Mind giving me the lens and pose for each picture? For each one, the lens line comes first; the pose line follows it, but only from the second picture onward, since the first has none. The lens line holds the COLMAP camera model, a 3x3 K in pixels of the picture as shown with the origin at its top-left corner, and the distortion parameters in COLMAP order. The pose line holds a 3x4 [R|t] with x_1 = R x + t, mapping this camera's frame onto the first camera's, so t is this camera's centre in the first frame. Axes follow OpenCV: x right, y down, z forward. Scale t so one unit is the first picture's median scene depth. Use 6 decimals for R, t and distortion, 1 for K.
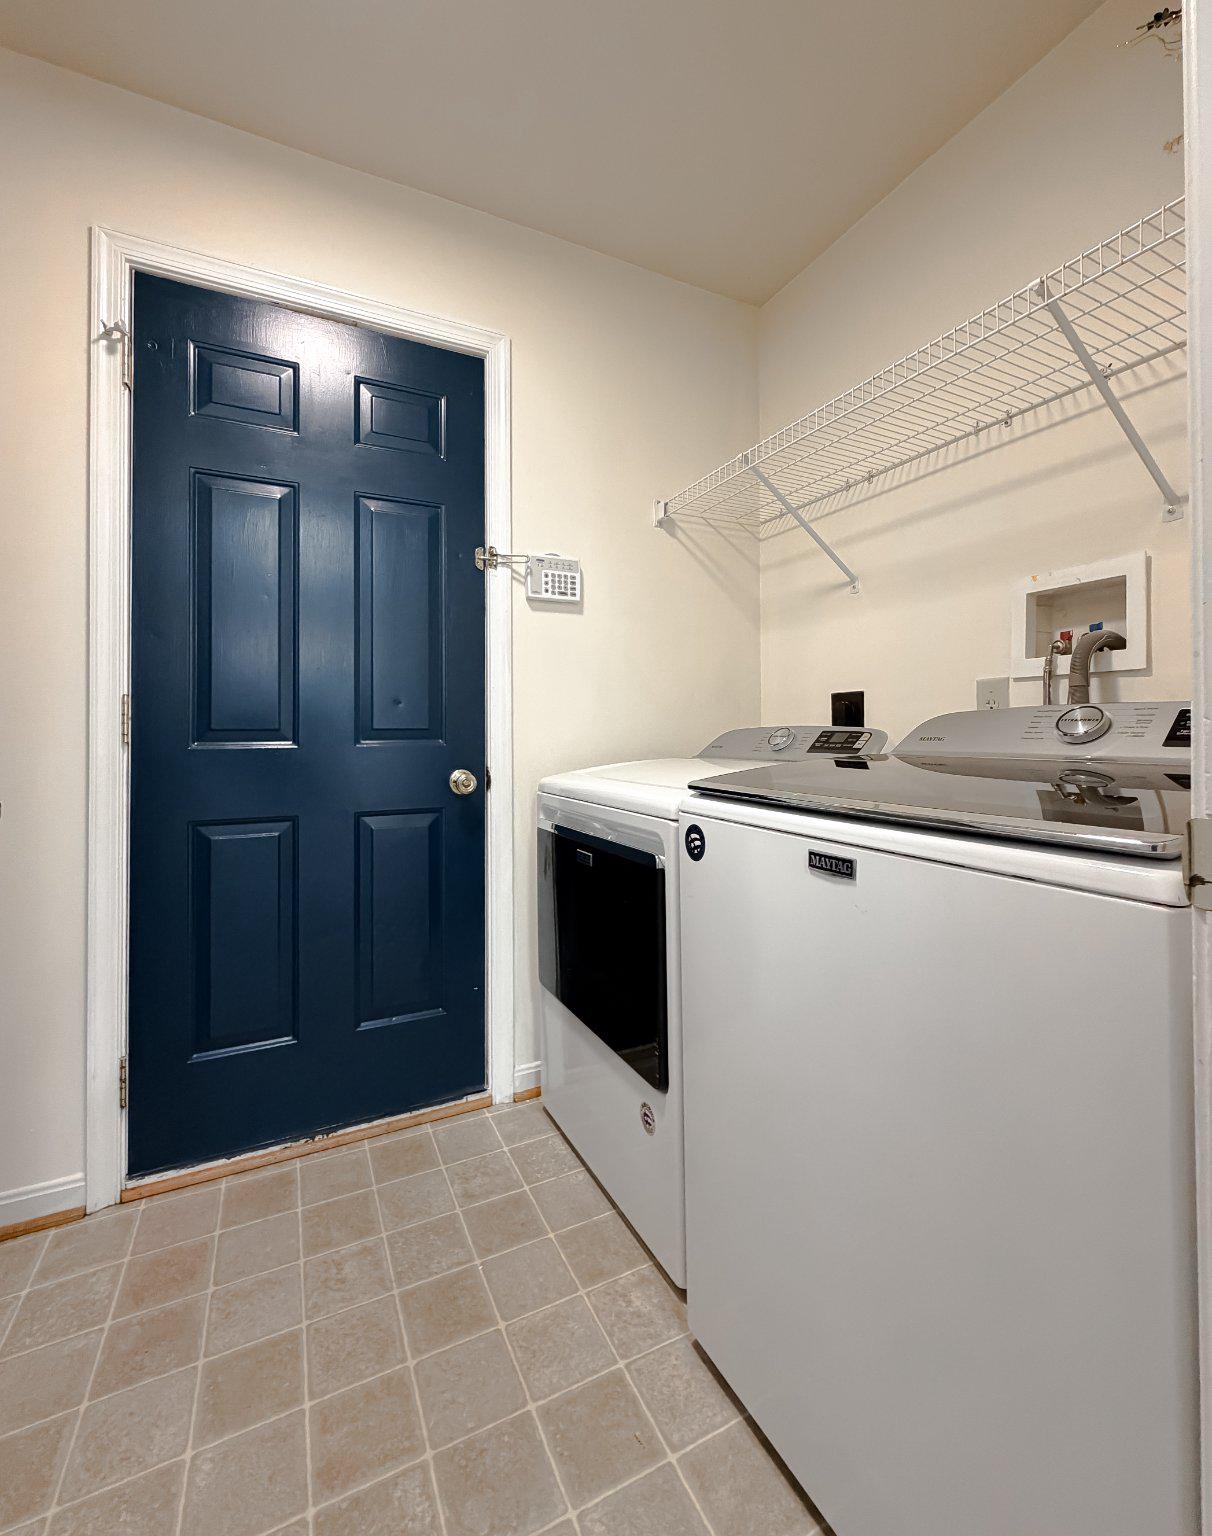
lens RADIAL K [[653.3, 0, 604.0], [0, 653.3, 726.0], [0, 0, 1]] dist [0.001423, 0.000256]
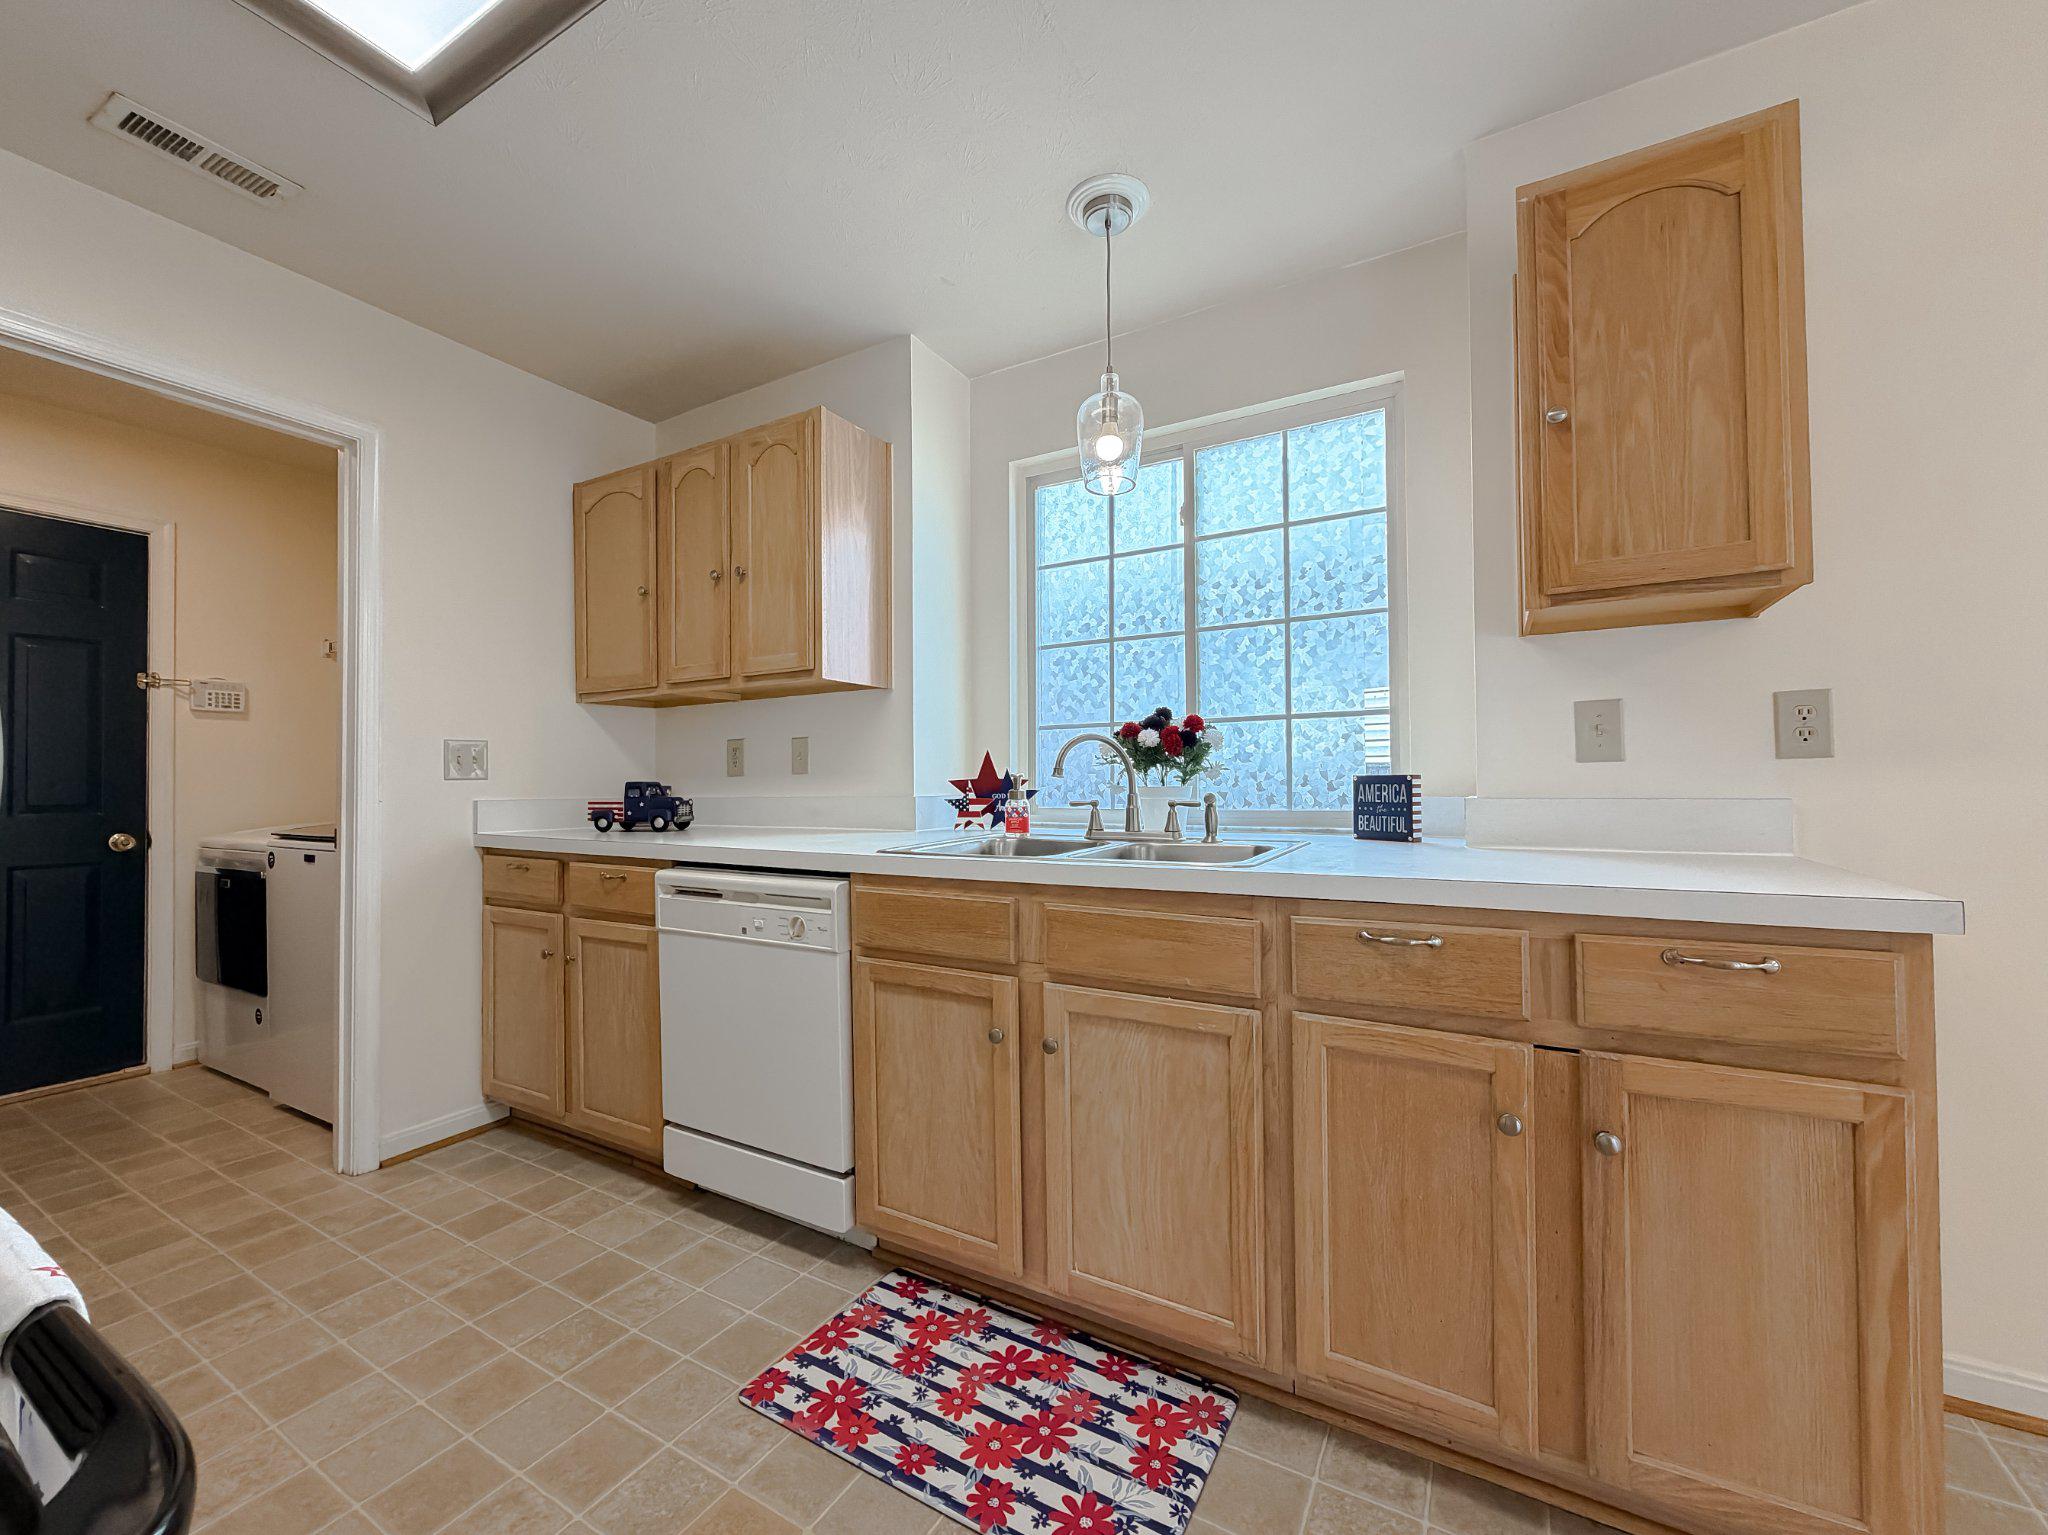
lens RADIAL K [[825.1, 0, 1017.1], [0, 825.1, 775.1], [0, 0, 1]] dist [0.001213, -0.000011]
pose [[0.835229, 0.004726, 0.549882, 0.405200], [-0.000628, 0.999971, -0.007641, -0.045230], [-0.549902, 0.006037, 0.835207, -1.511699]]
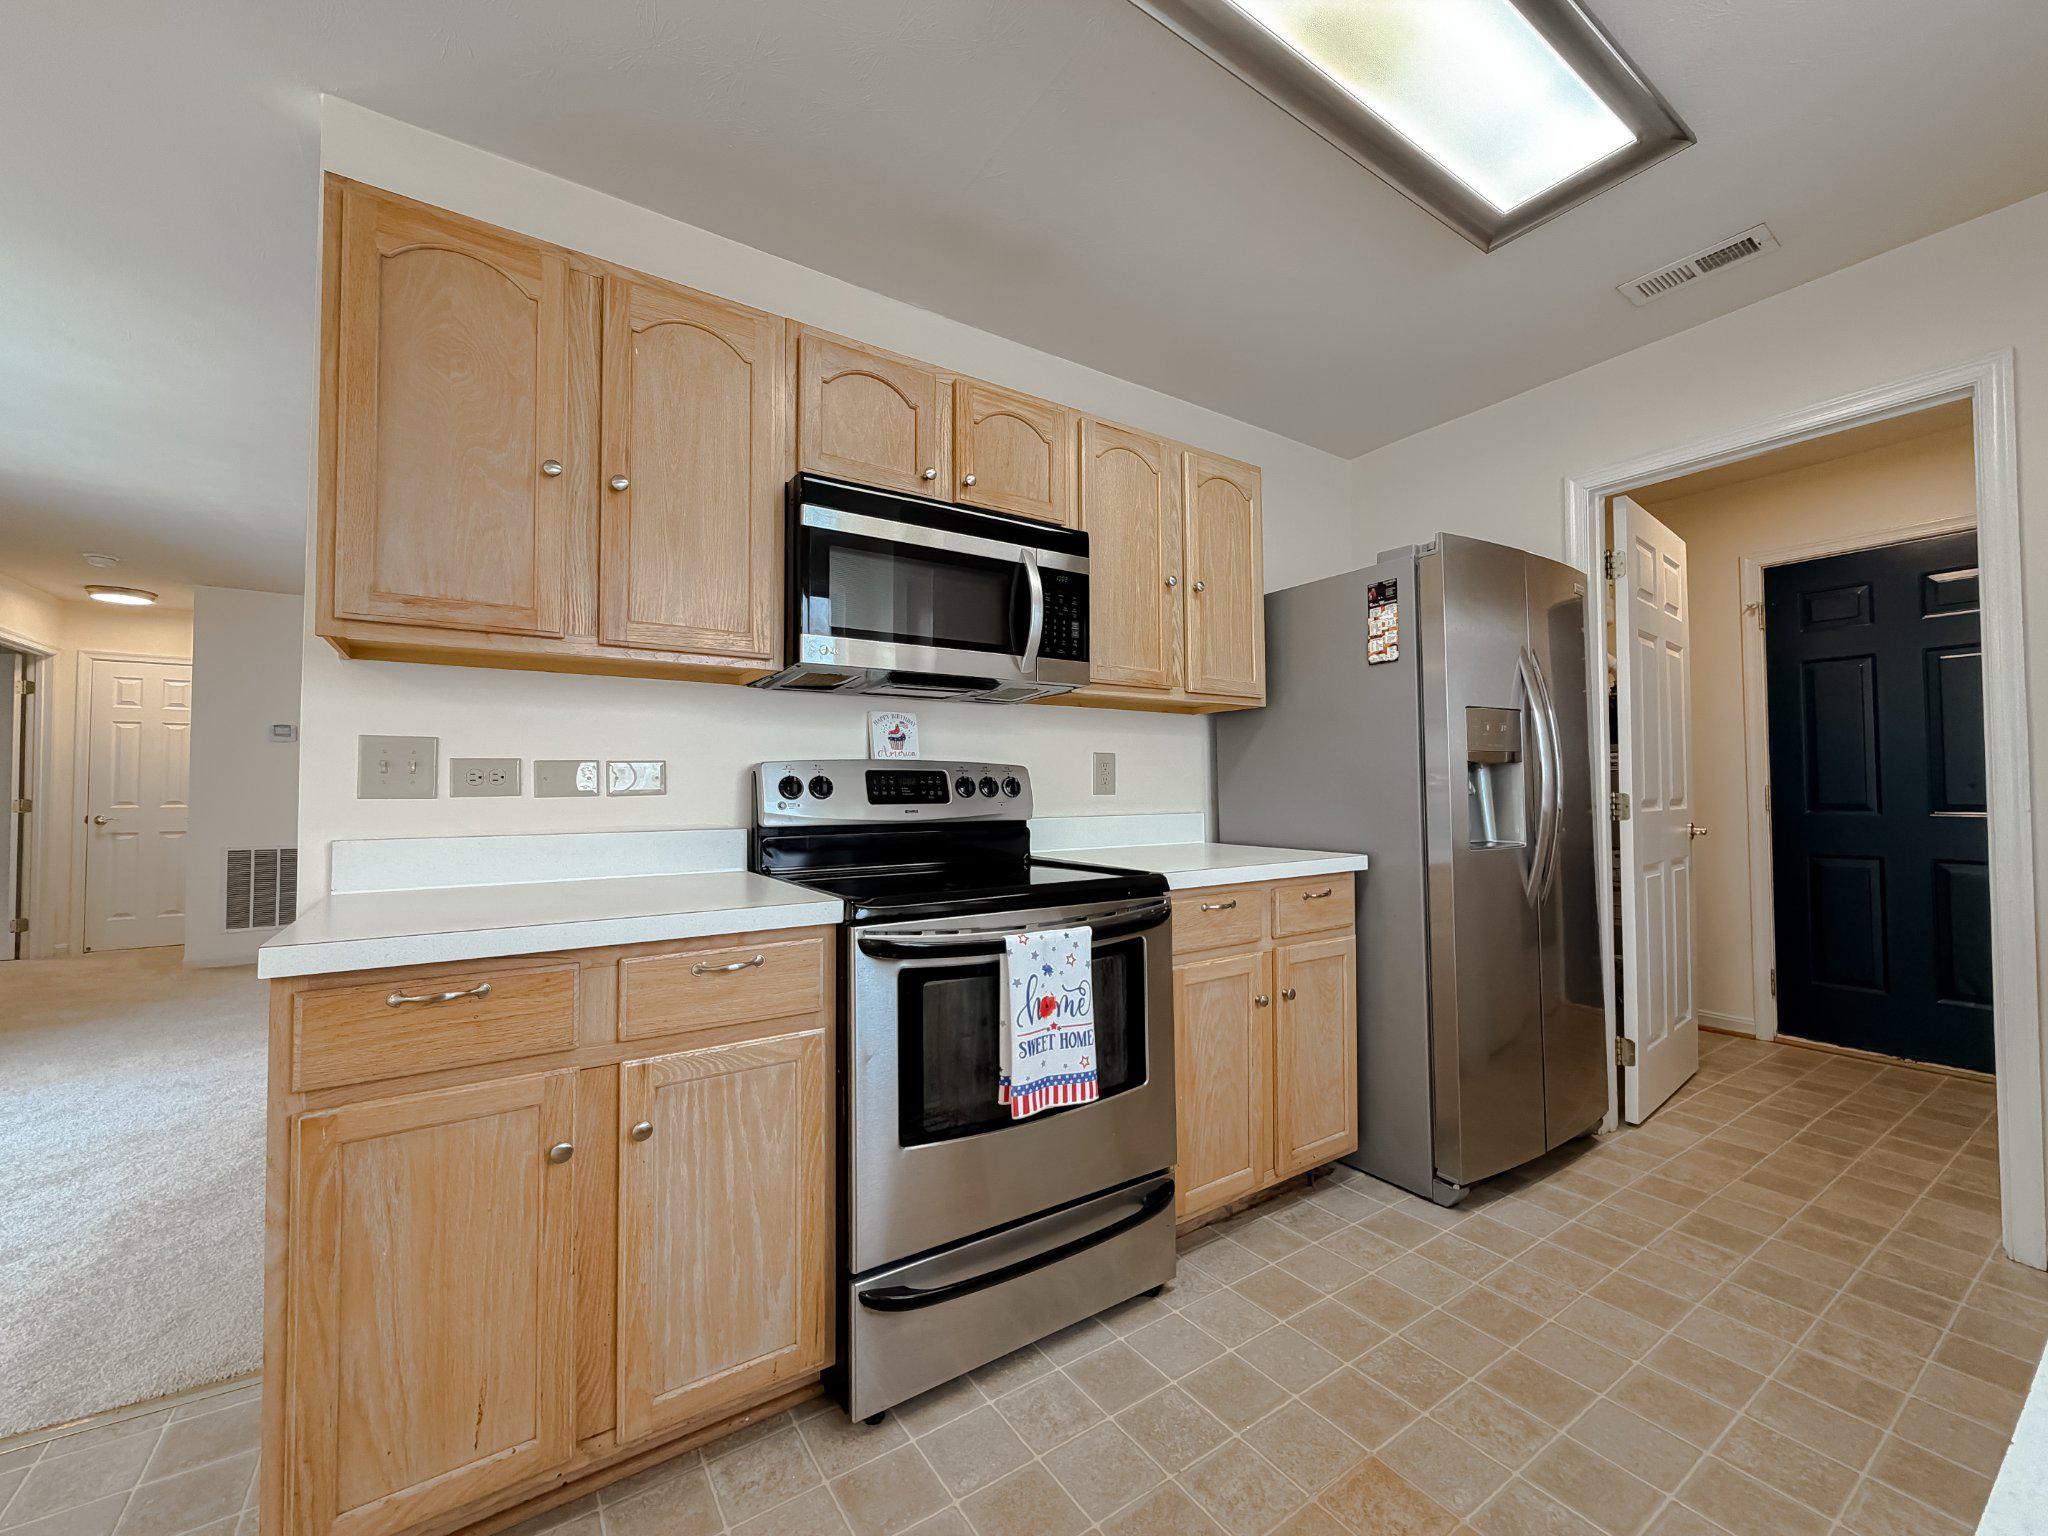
lens RADIAL K [[814.4, 0, 1016.9], [0, 814.4, 767.3], [0, 0, 1]] dist [-0.000001, 0.000133]
pose [[0.119115, -0.026705, -0.992521, 1.180923], [0.015569, 0.999566, -0.025026, -0.062702], [0.992758, -0.012471, 0.119479, -1.262800]]
